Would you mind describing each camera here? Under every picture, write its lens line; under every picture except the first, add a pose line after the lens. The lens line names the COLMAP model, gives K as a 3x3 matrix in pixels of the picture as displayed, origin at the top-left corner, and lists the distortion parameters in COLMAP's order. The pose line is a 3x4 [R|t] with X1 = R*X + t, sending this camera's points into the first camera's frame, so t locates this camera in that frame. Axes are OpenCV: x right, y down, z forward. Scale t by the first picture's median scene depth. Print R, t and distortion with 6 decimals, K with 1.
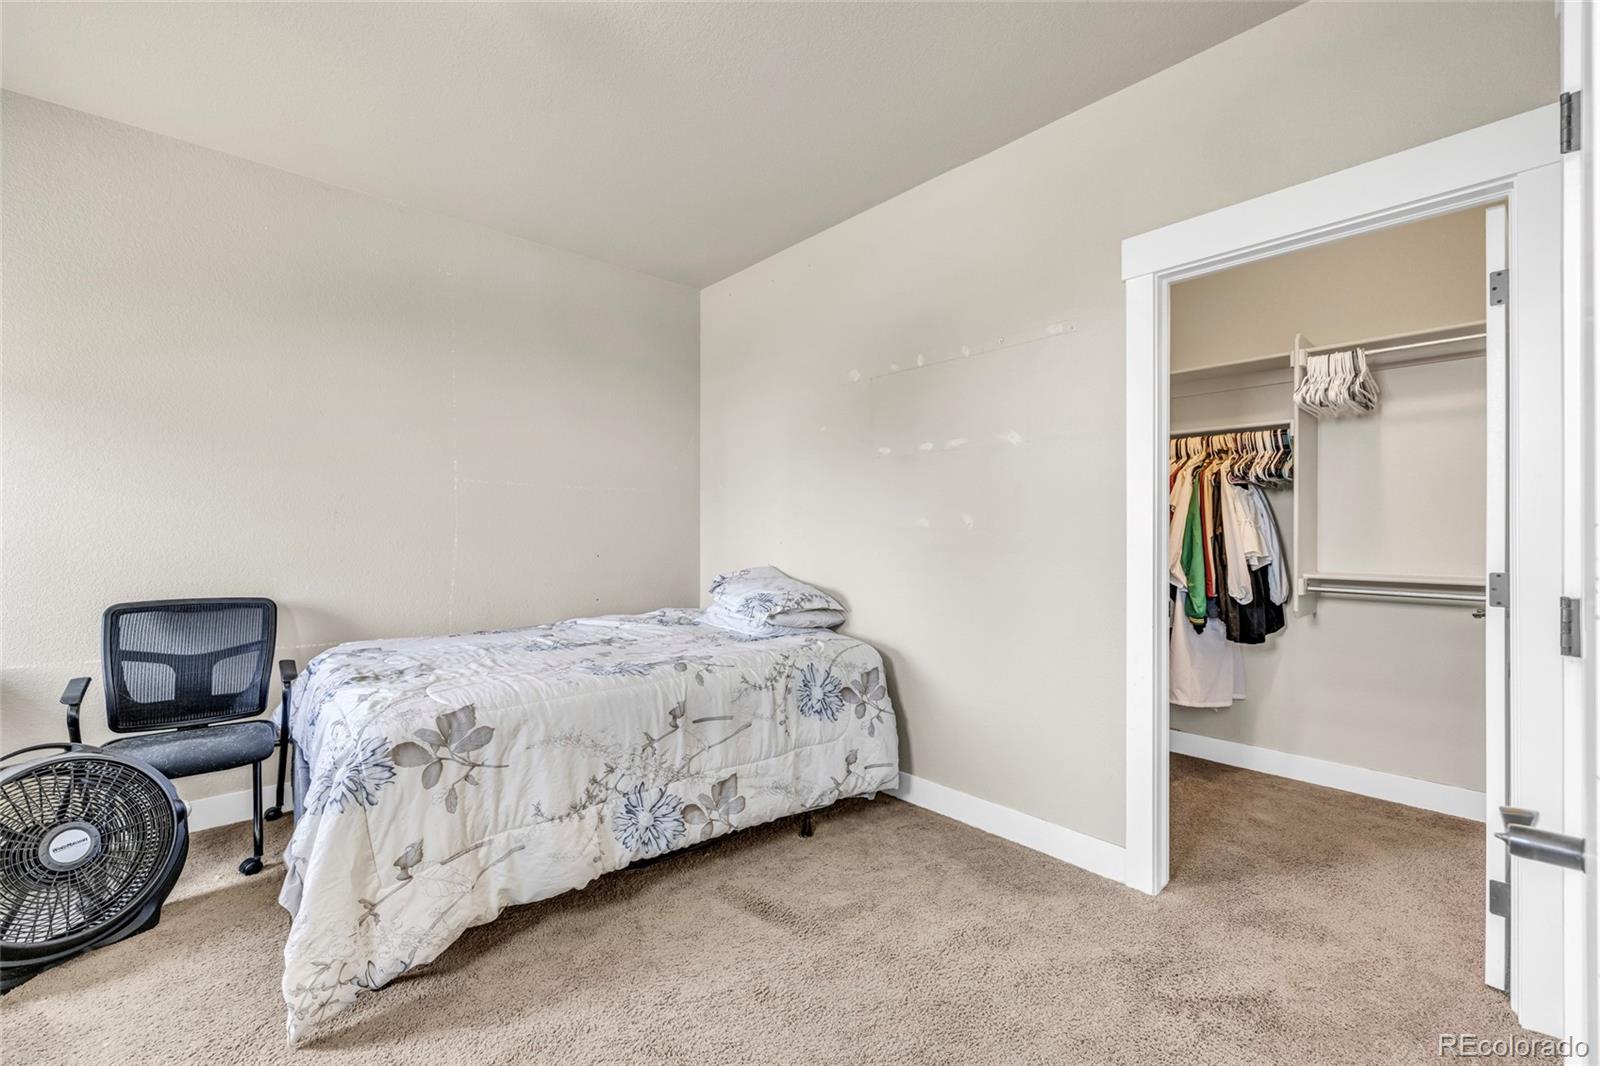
lens RADIAL K [[668.4, 0, 806.7], [0, 668.4, 532.3], [0, 0, 1]] dist [0.001433, 0.000731]
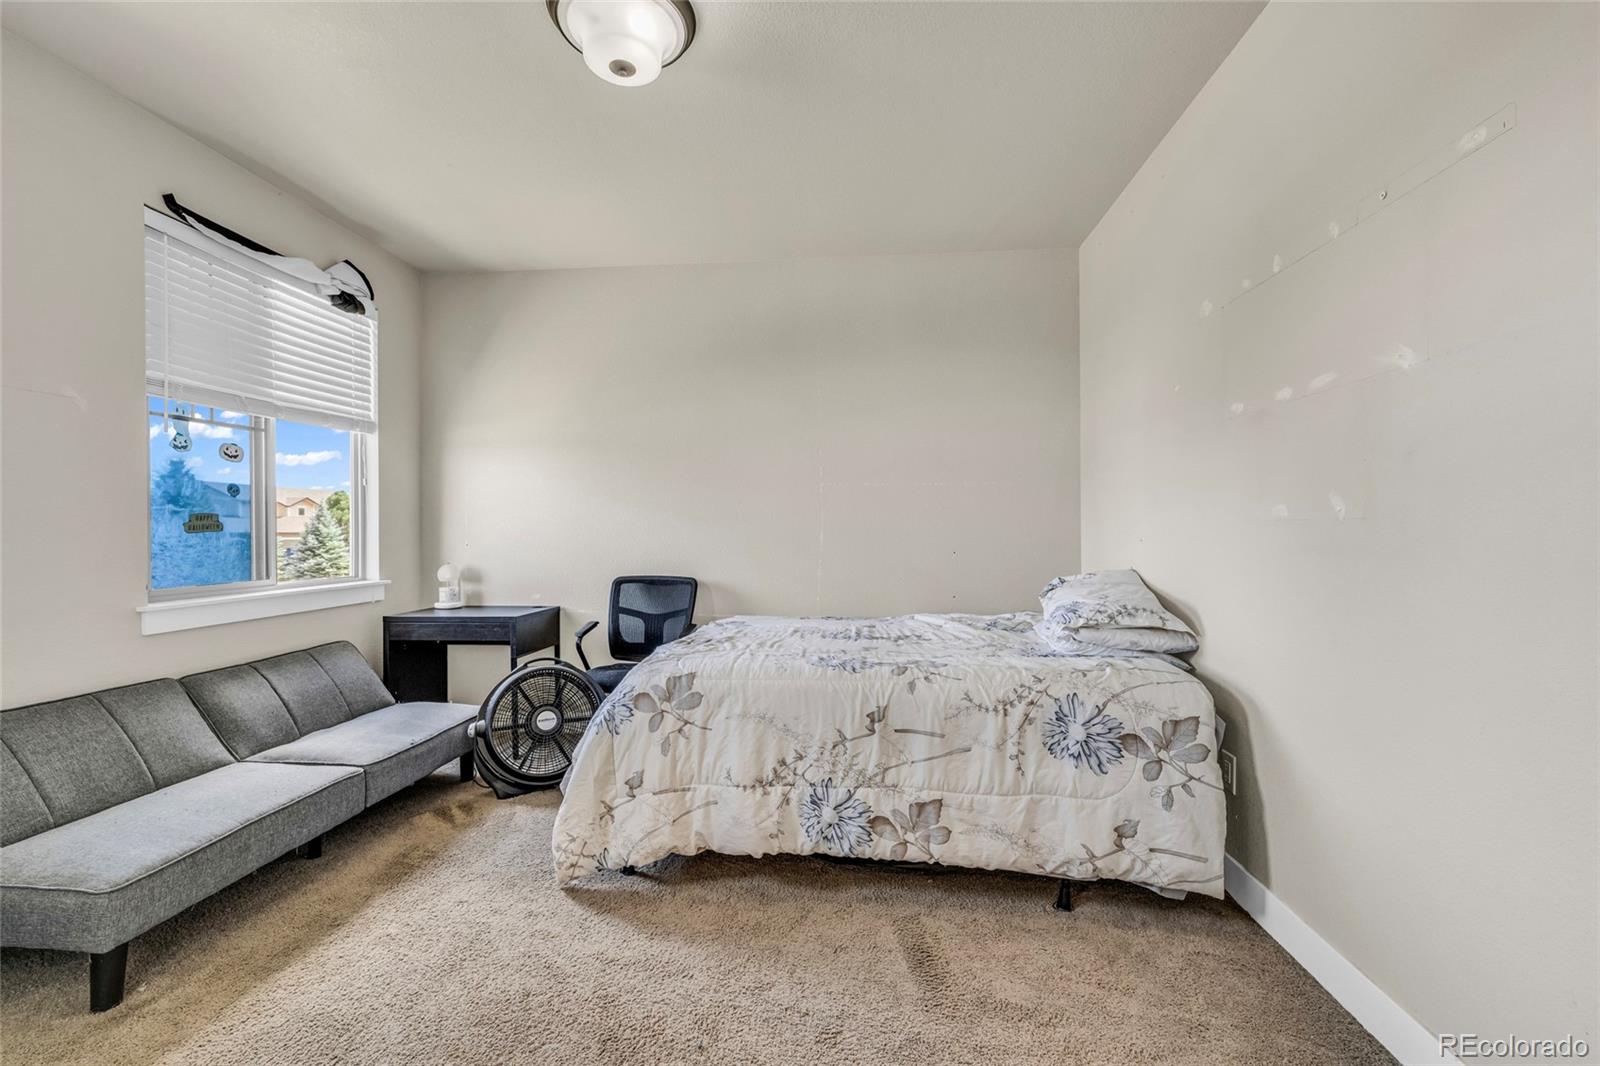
lens RADIAL K [[673.6, 0, 804.6], [0, 673.6, 532.2], [0, 0, 1]] dist [0.000556, 0.000775]
pose [[0.679829, -0.002481, -0.733367, 0.456131], [0.006400, 0.999976, 0.002550, 0.002734], [0.733343, -0.006427, 0.679828, 0.279315]]
